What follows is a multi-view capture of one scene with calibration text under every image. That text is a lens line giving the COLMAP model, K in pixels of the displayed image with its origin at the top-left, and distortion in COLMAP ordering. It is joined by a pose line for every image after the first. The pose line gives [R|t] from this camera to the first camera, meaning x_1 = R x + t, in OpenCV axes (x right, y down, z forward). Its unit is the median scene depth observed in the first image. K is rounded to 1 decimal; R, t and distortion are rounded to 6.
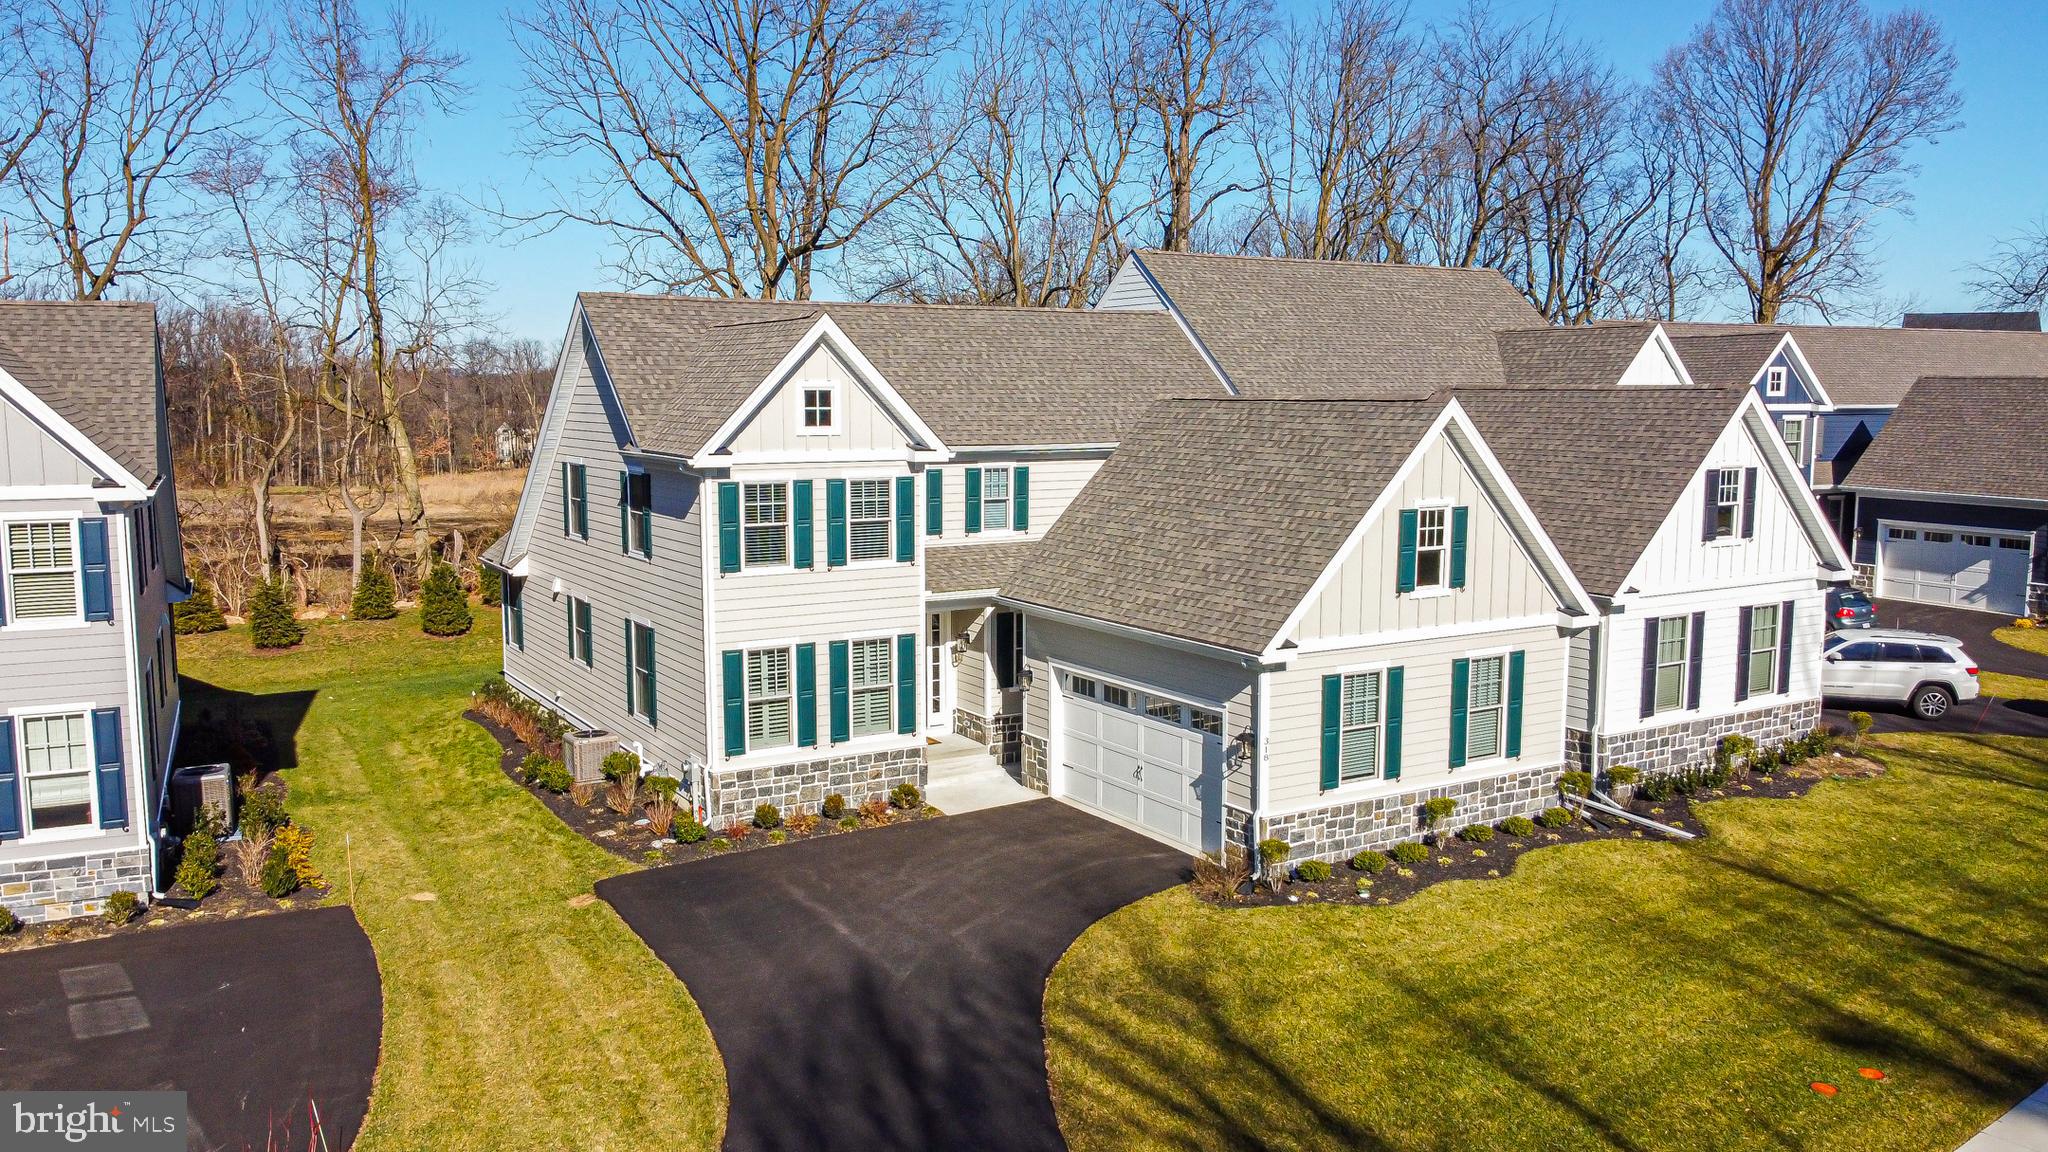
lens RADIAL K [[1557.8, 0, 1024.0], [0, 1557.8, 576.0], [0, 0, 1]] dist [-0.004582, -0.002120]
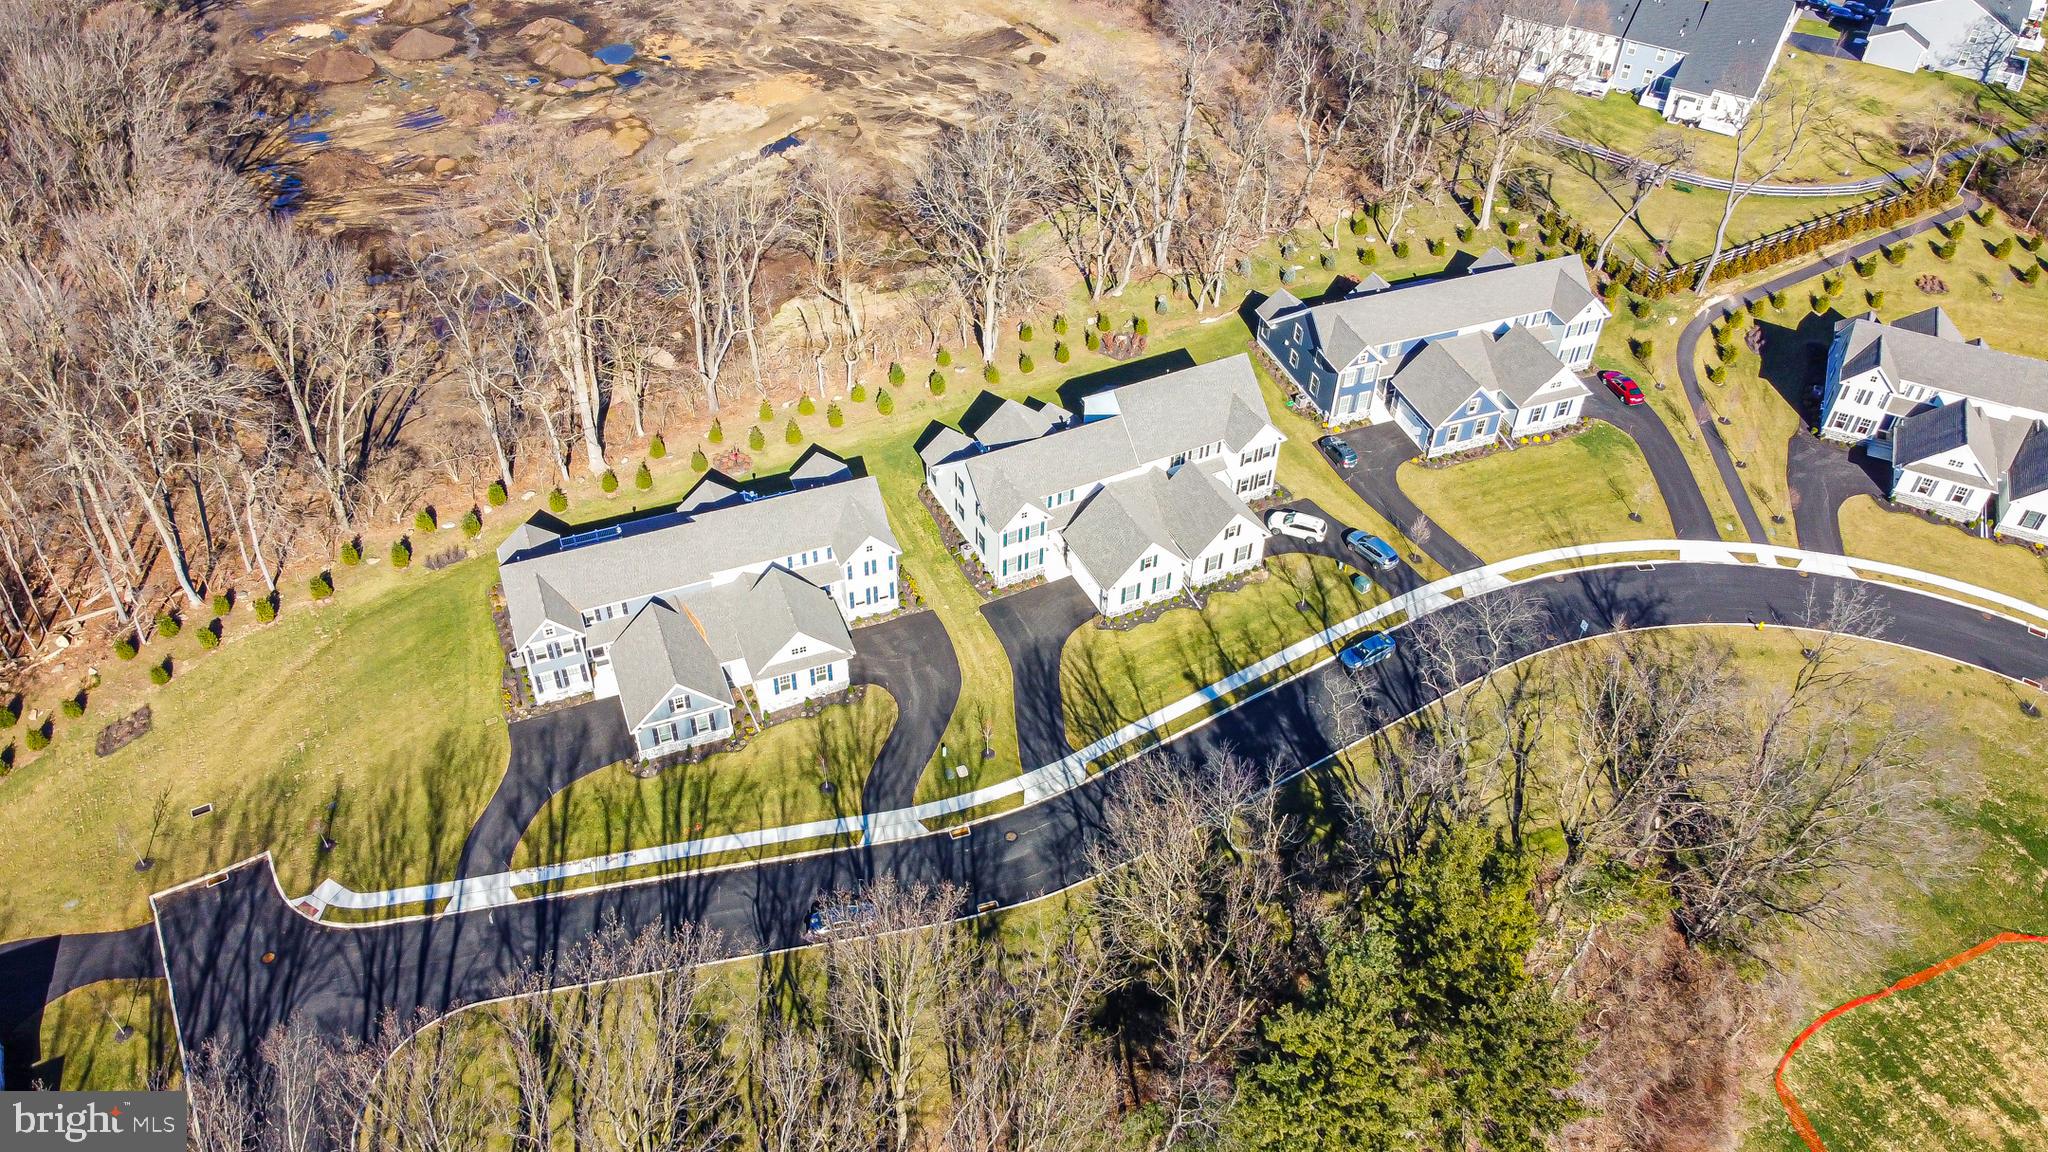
lens RADIAL K [[1689.4, 0, 984.2], [0, 1689.4, 575.1], [0, 0, 1]] dist [-0.007654, -0.009707]
pose [[0.993897, 0.077413, -0.078582, 0.151592], [-0.016912, 0.810906, 0.584932, -2.788811], [0.109004, -0.580033, 0.807267, -3.047339]]
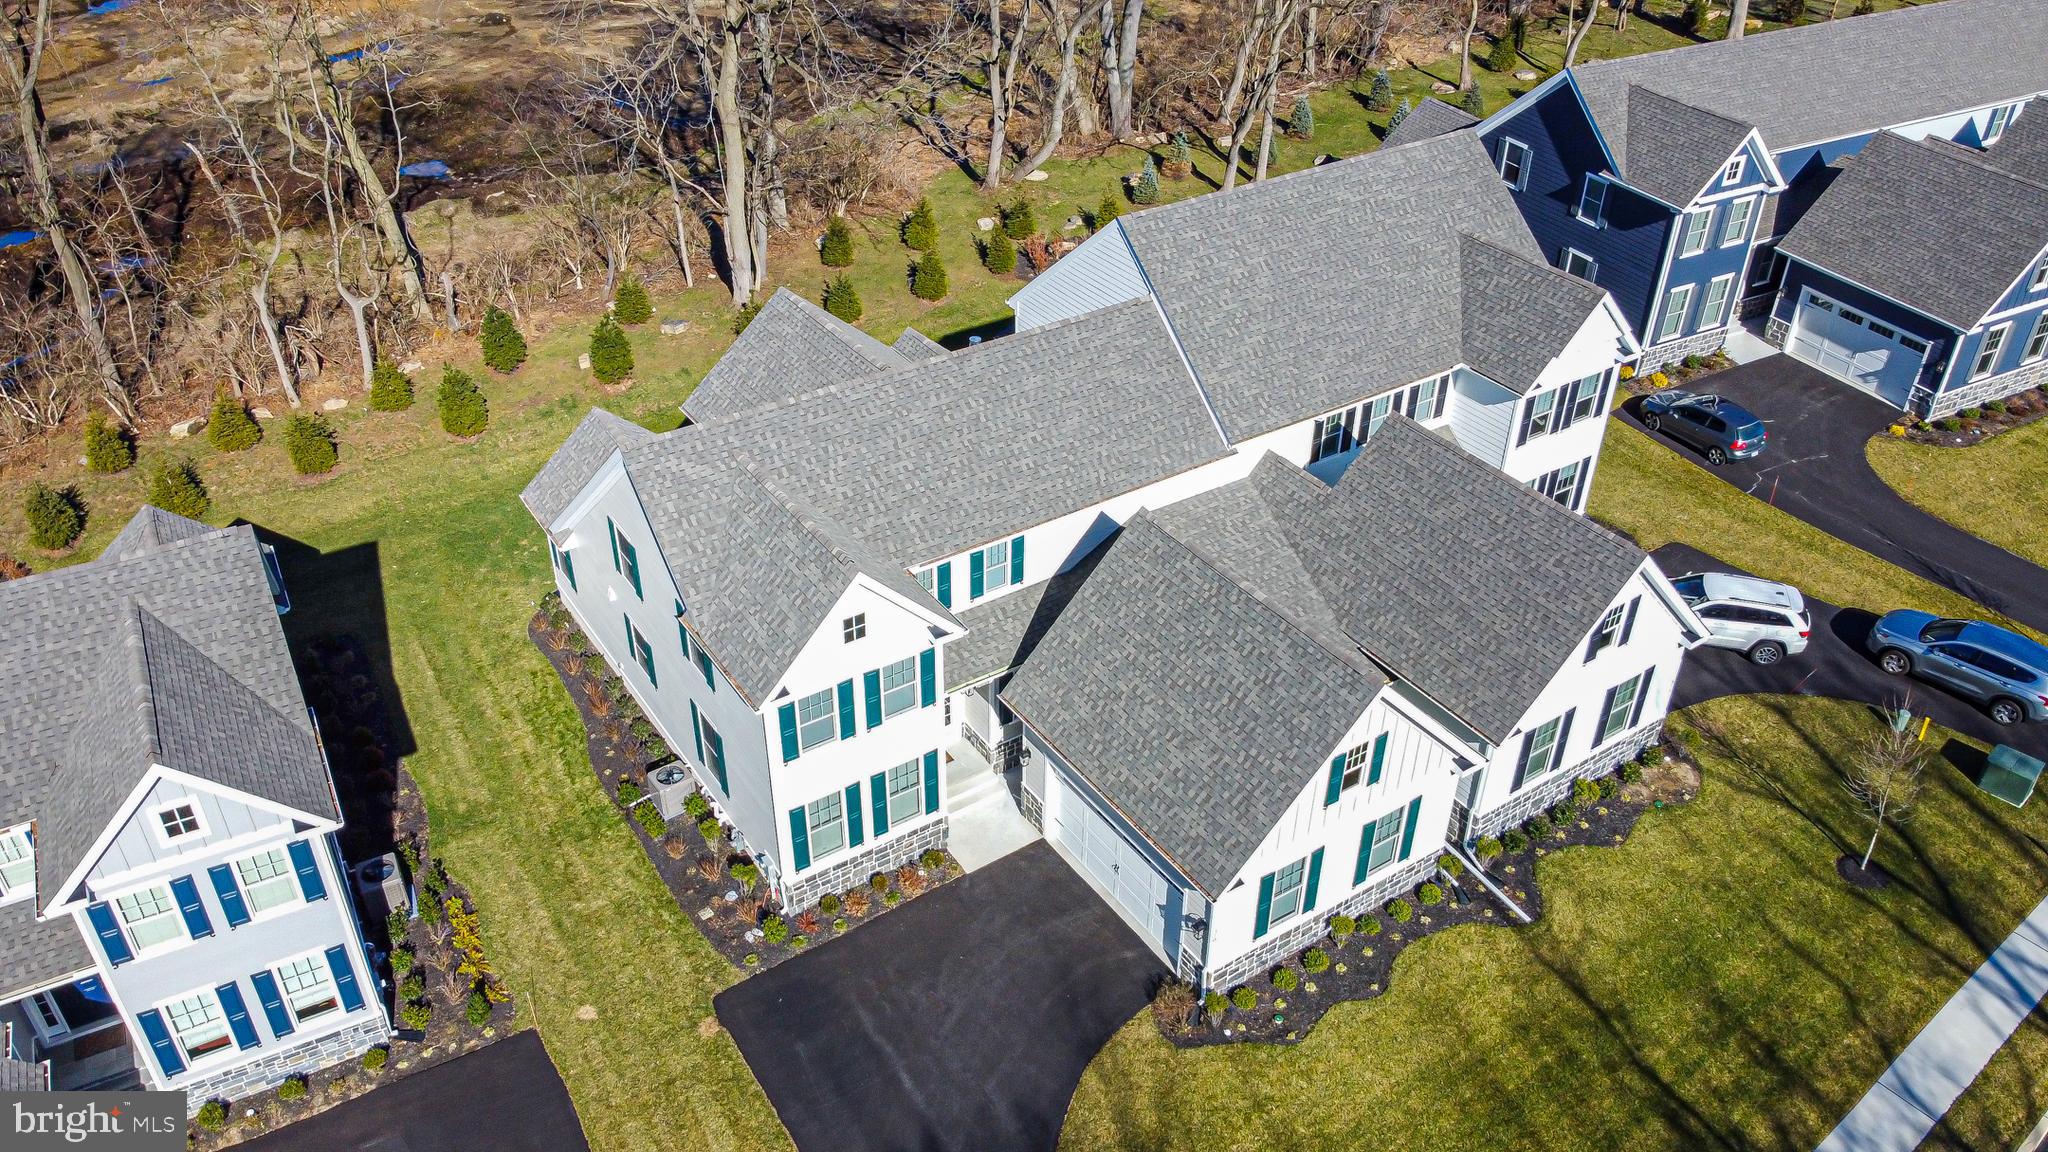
lens RADIAL K [[1557.8, 0, 1024.0], [0, 1557.8, 576.0], [0, 0, 1]] dist [-0.004582, -0.002120]
pose [[0.999341, -0.013297, 0.033776, -0.041858], [-0.003850, 0.886409, 0.462887, -0.663789], [-0.036095, -0.462712, 0.885774, -0.029801]]
